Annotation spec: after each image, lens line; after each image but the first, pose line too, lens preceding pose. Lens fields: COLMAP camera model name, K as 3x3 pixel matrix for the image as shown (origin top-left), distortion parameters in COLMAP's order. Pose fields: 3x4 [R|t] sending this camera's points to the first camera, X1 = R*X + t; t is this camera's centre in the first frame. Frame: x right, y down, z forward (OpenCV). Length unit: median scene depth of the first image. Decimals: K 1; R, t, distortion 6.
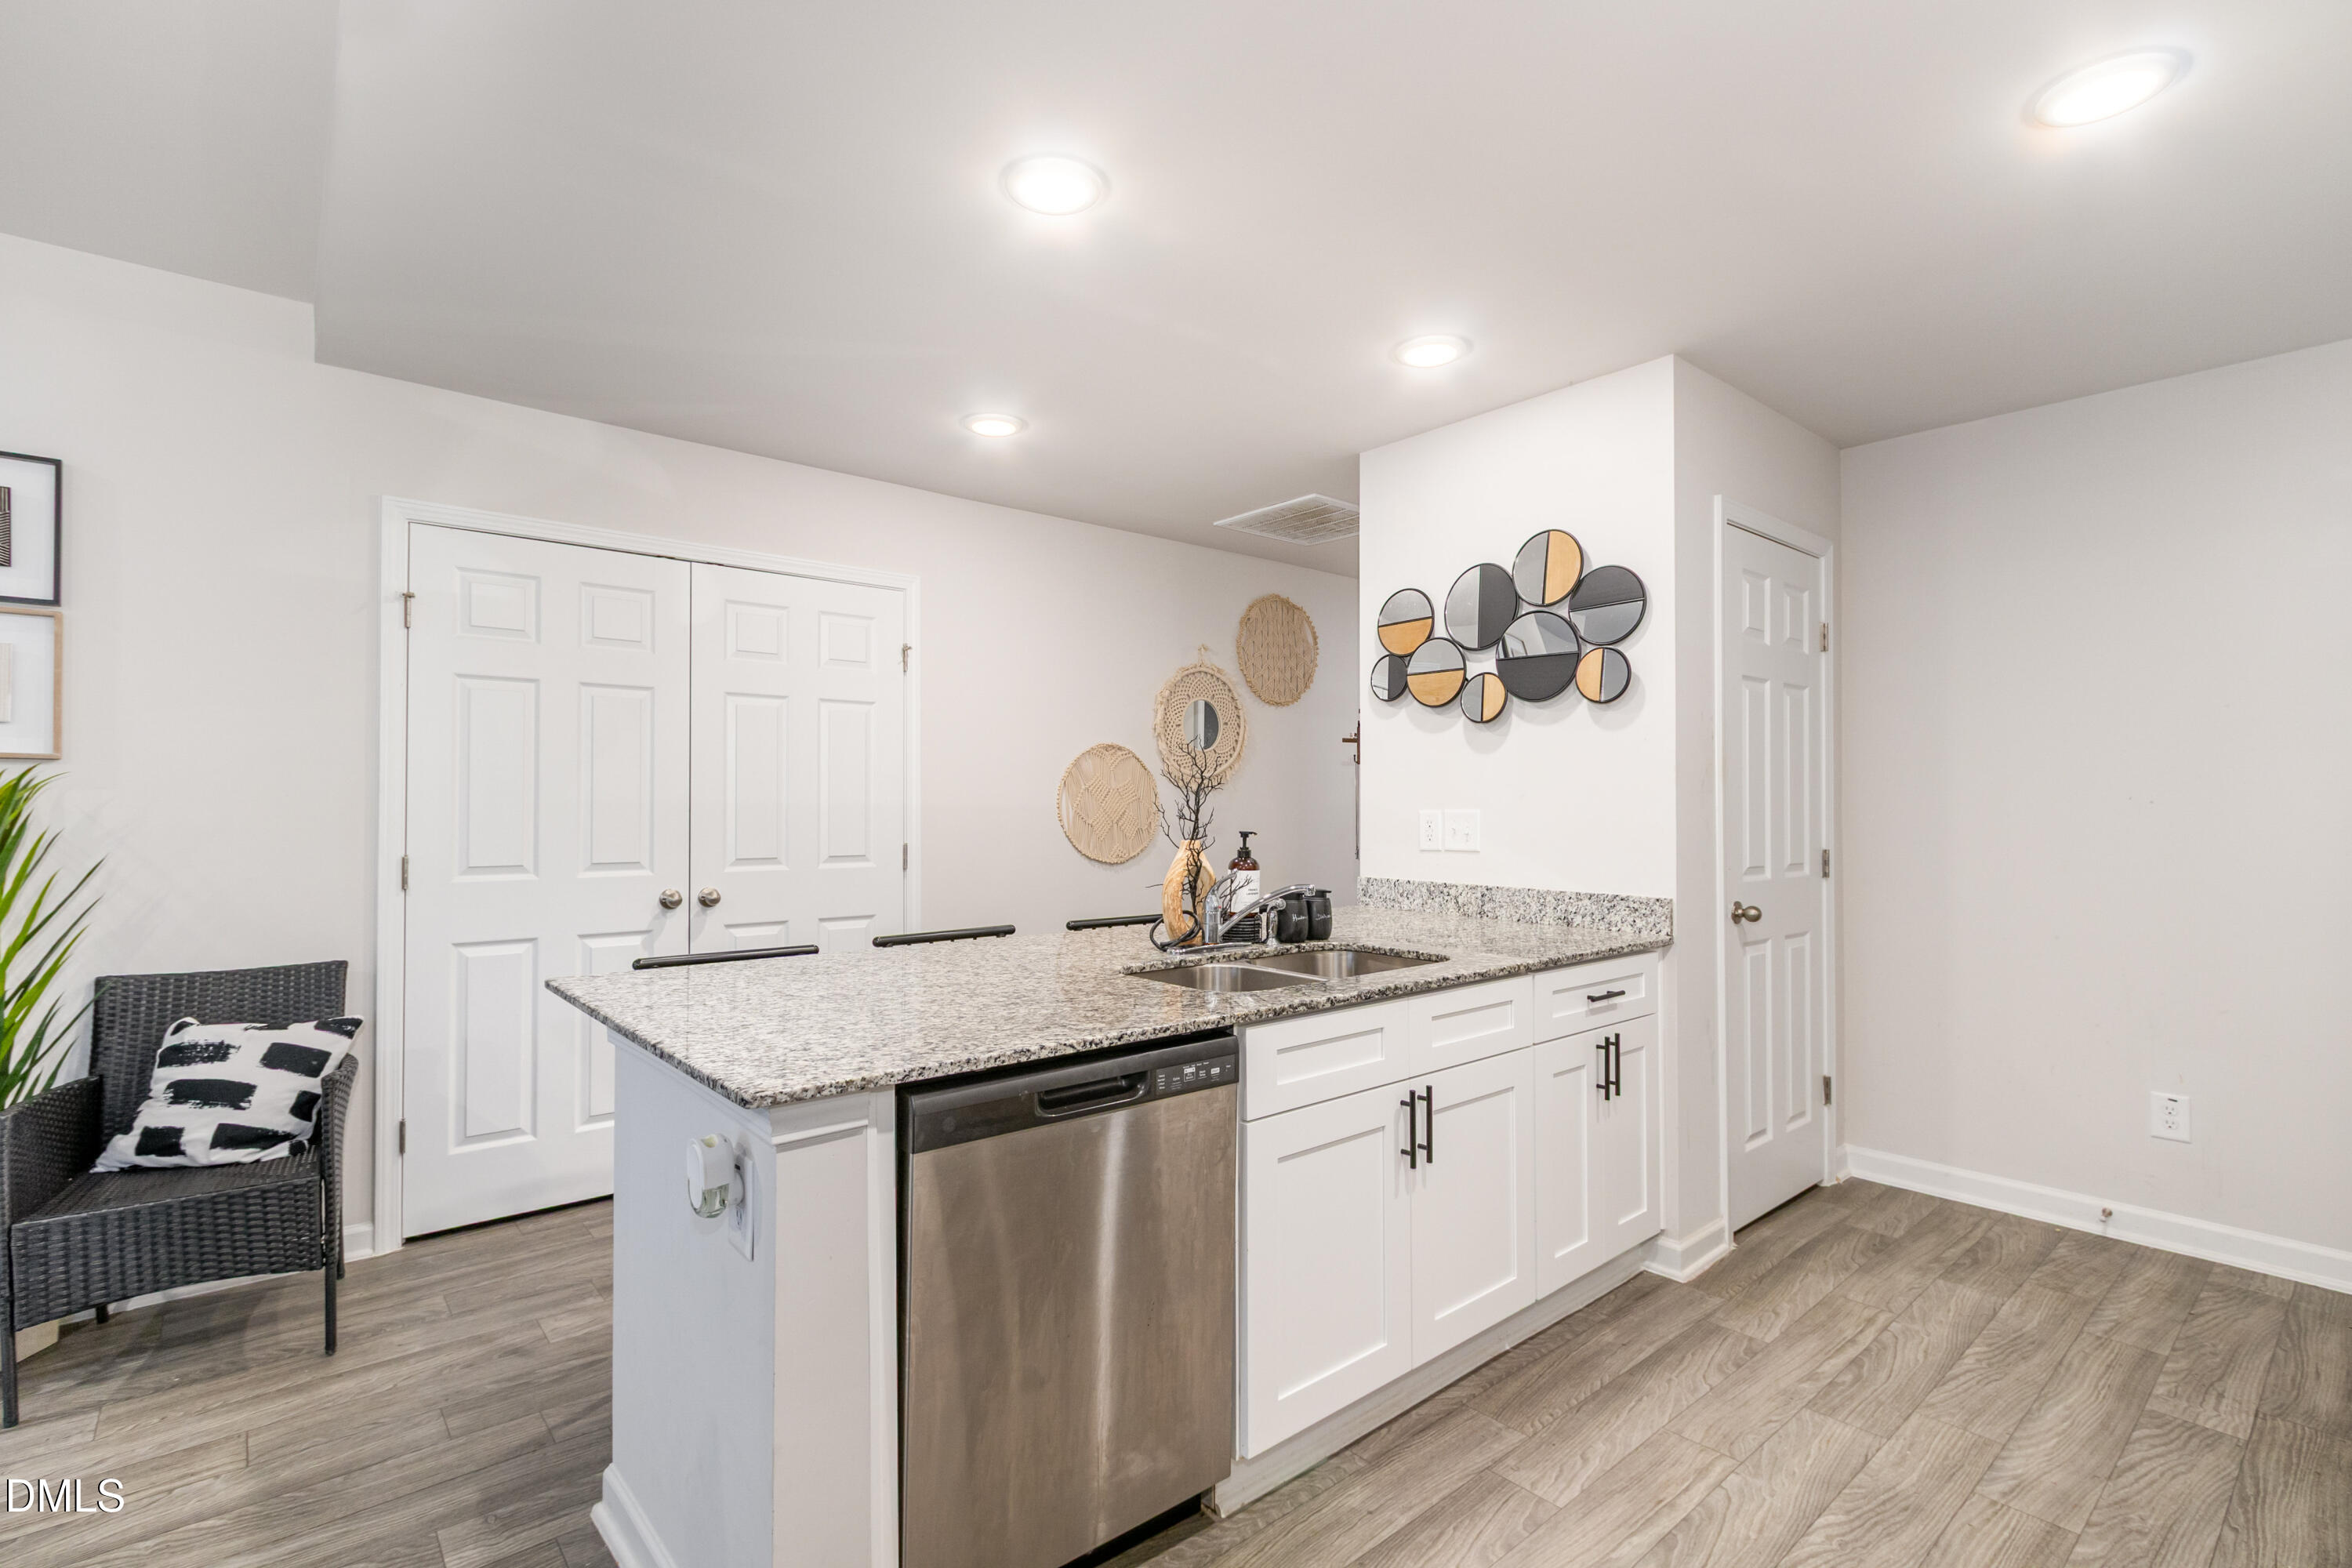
lens RADIAL K [[1091.8, 0, 1169.4], [0, 1091.8, 798.3], [0, 0, 1]] dist [-0.012880, 0.000833]
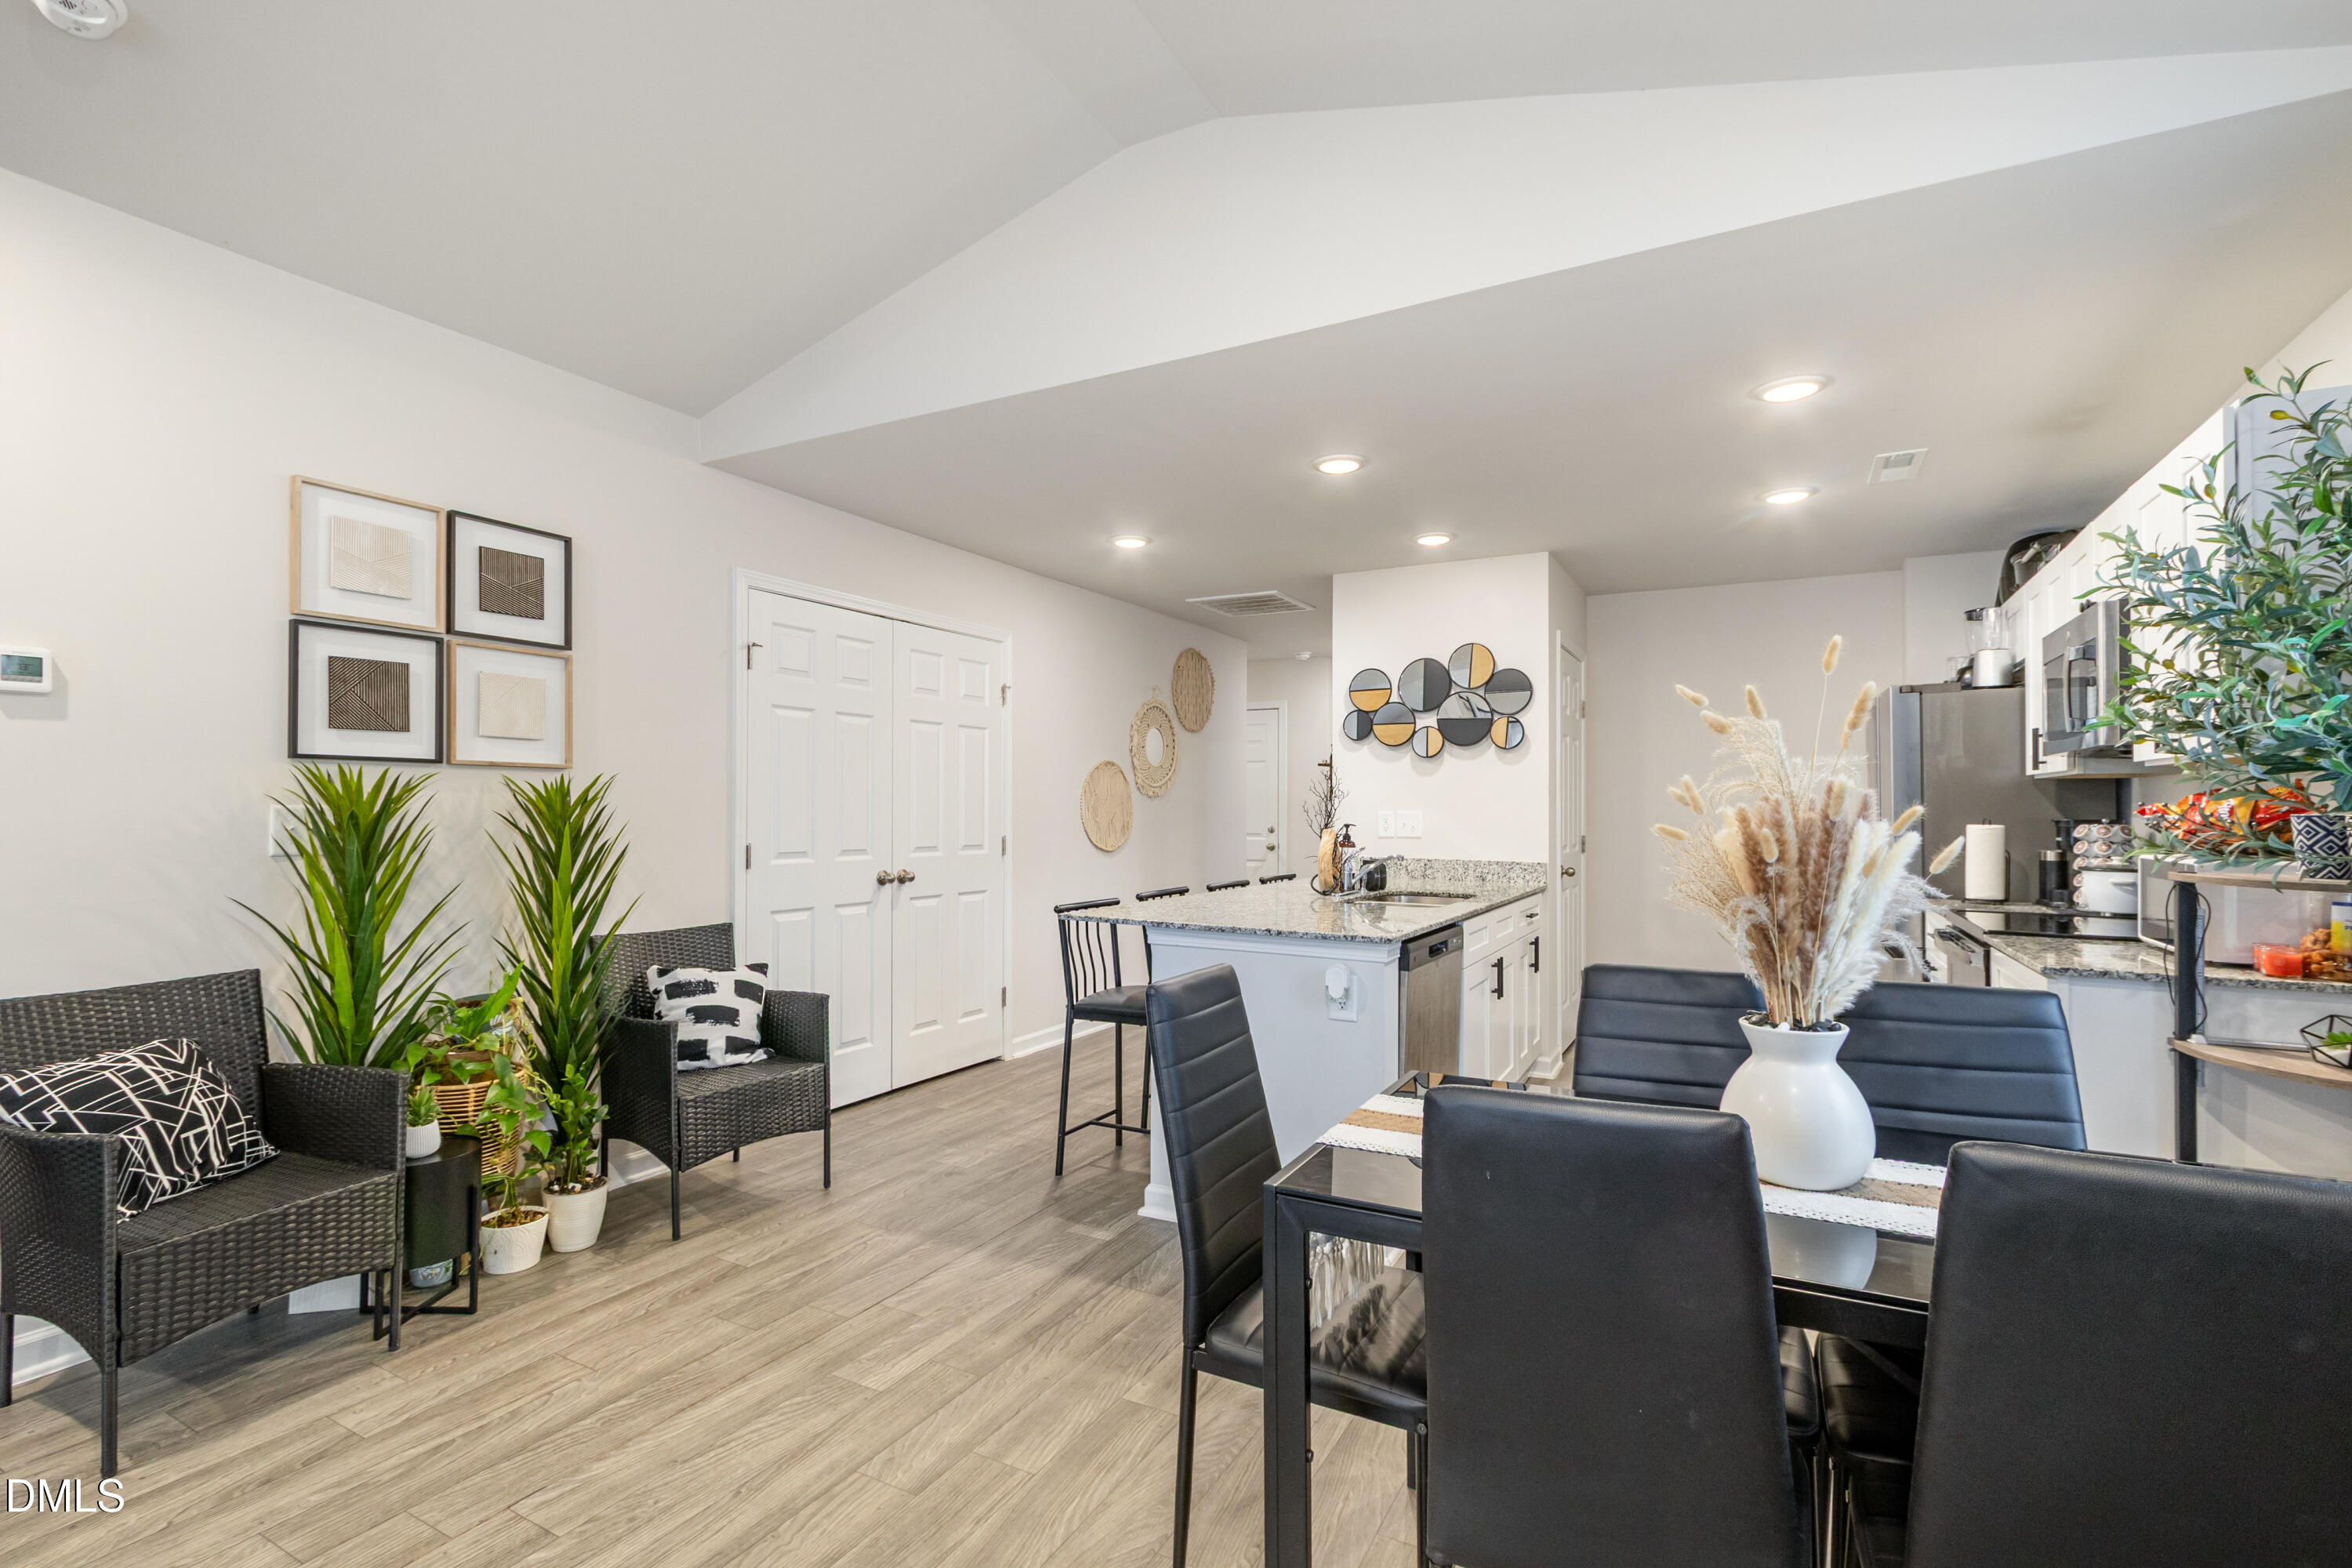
lens RADIAL K [[1091.8, 0, 1181.3], [0, 1091.8, 802.9], [0, 0, 1]] dist [-0.012880, 0.000833]
pose [[0.934802, 0.006959, 0.355102, -0.674216], [-0.008267, 0.999963, 0.002166, -0.003245], [-0.355074, -0.004961, 0.934825, -0.406646]]
